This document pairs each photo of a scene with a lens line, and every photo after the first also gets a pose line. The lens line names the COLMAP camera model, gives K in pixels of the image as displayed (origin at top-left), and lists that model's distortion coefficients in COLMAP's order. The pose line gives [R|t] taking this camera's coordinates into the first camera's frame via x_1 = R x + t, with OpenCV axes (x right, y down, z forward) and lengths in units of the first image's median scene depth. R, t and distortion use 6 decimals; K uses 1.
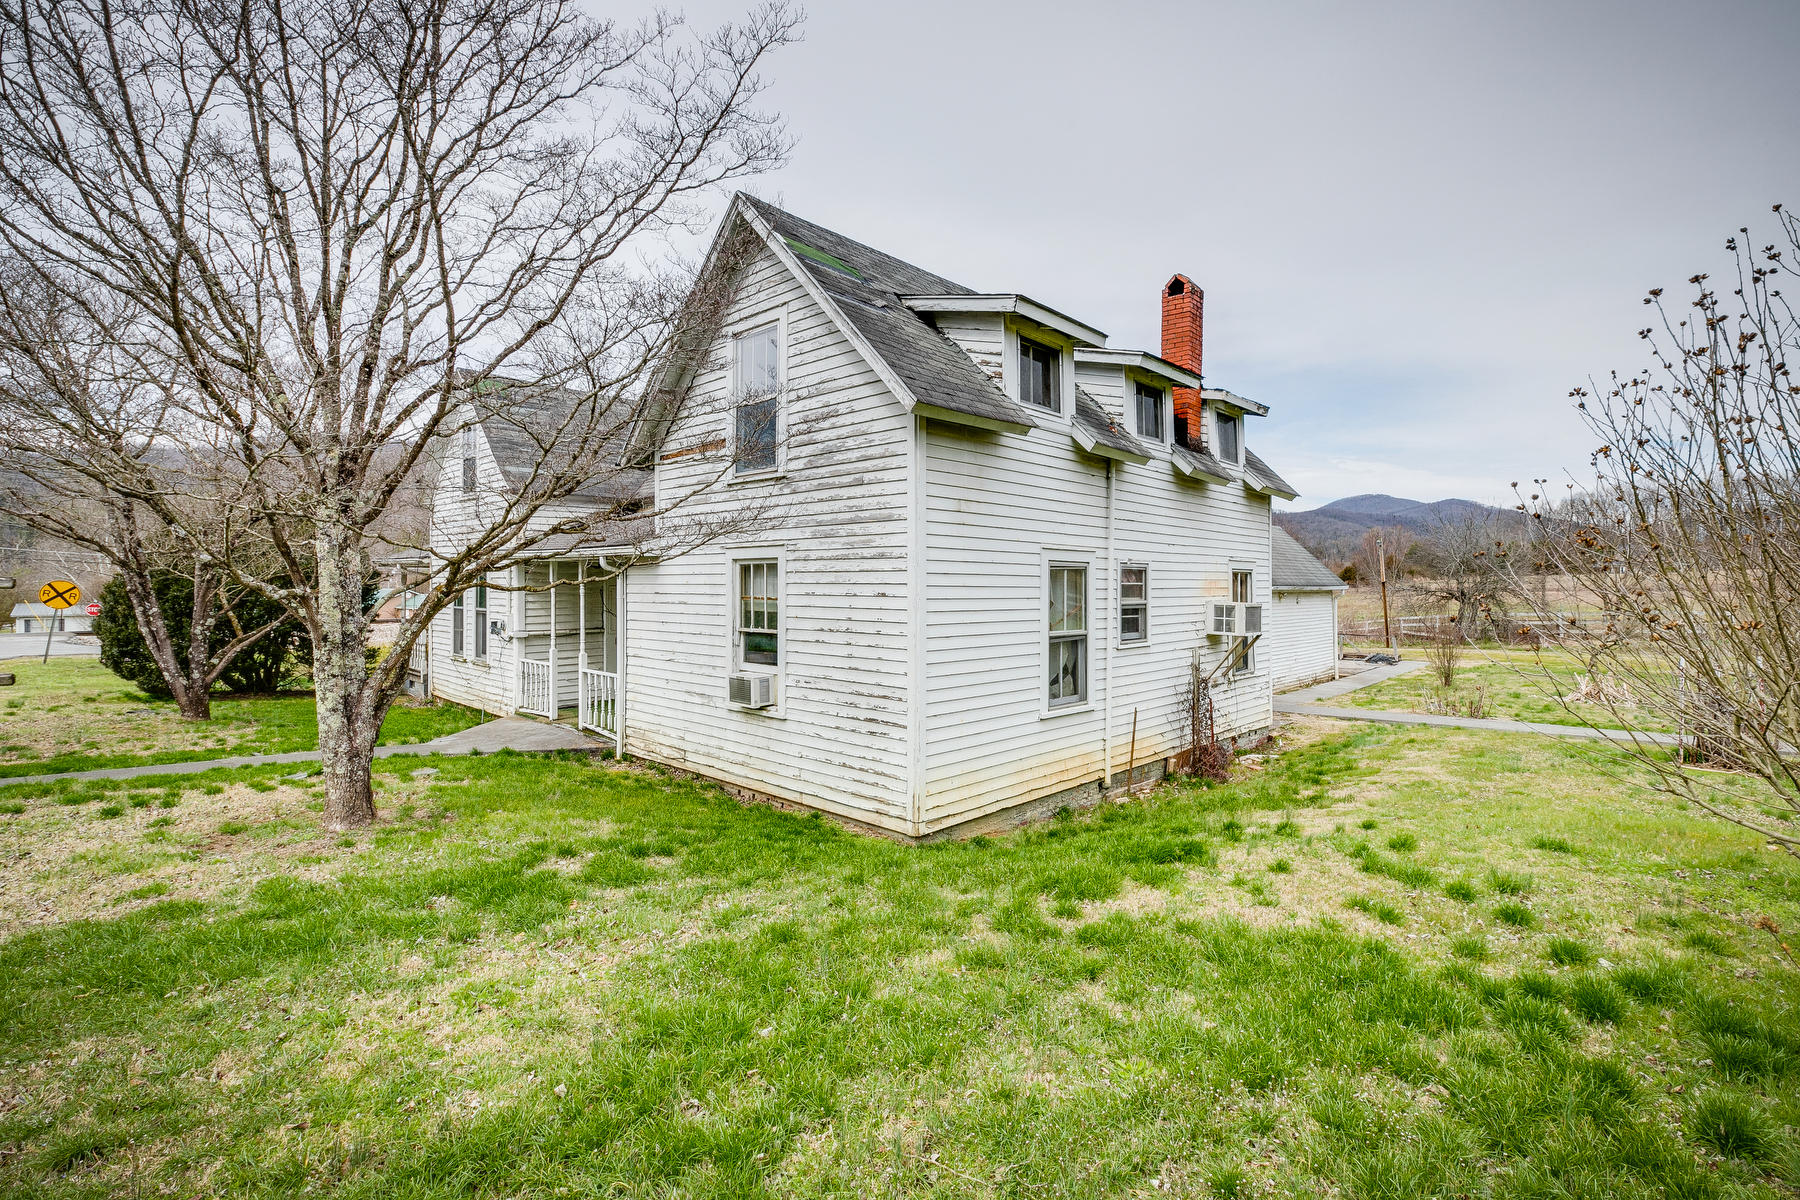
lens RADIAL K [[833.2, 0, 900.1], [0, 833.2, 594.2], [0, 0, 1]] dist [0.002164, 0.000103]
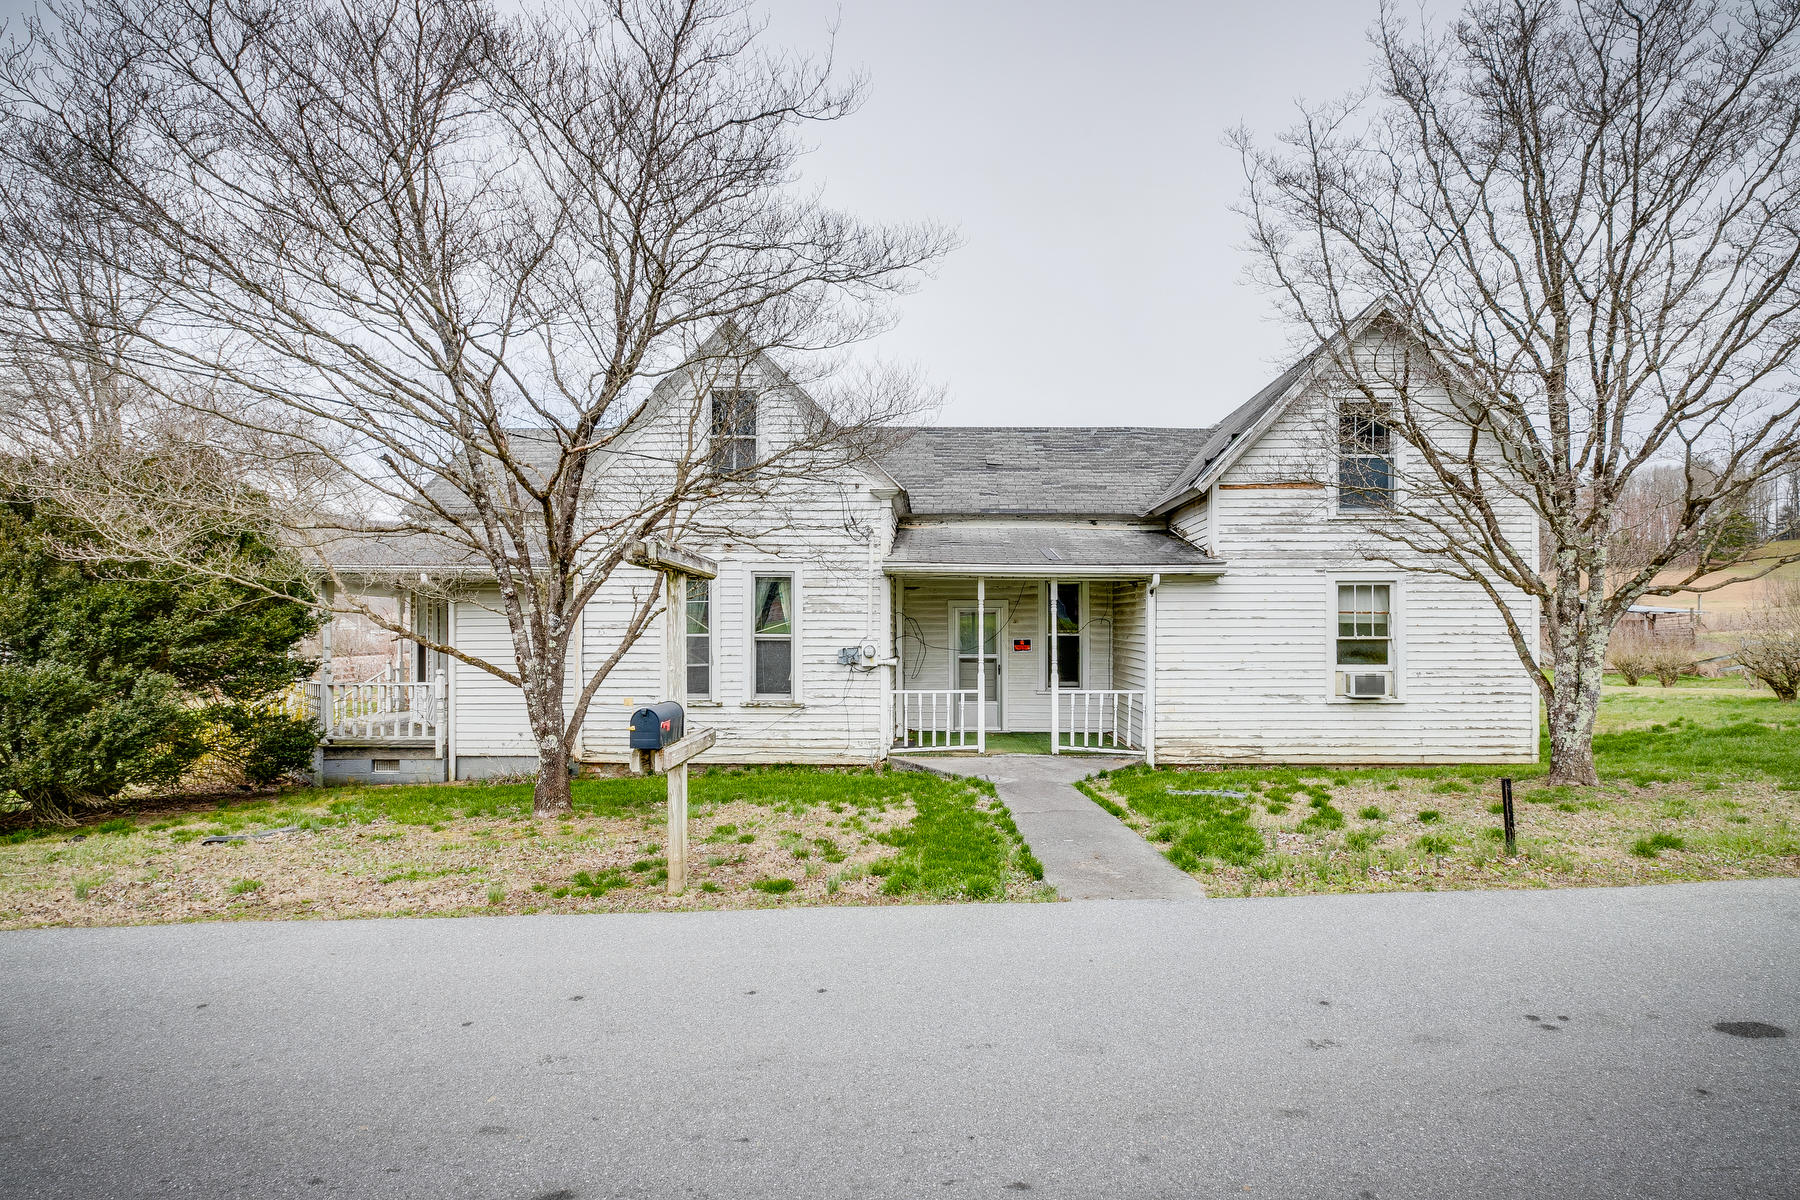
lens RADIAL K [[833.2, 0, 899.9], [0, 833.2, 598.6], [0, 0, 1]] dist [0.002164, 0.000103]
pose [[0.725831, -0.010310, 0.687796, -1.557639], [0.011545, 0.999929, 0.002806, -0.027897], [-0.687776, 0.005904, 0.725899, 0.564120]]
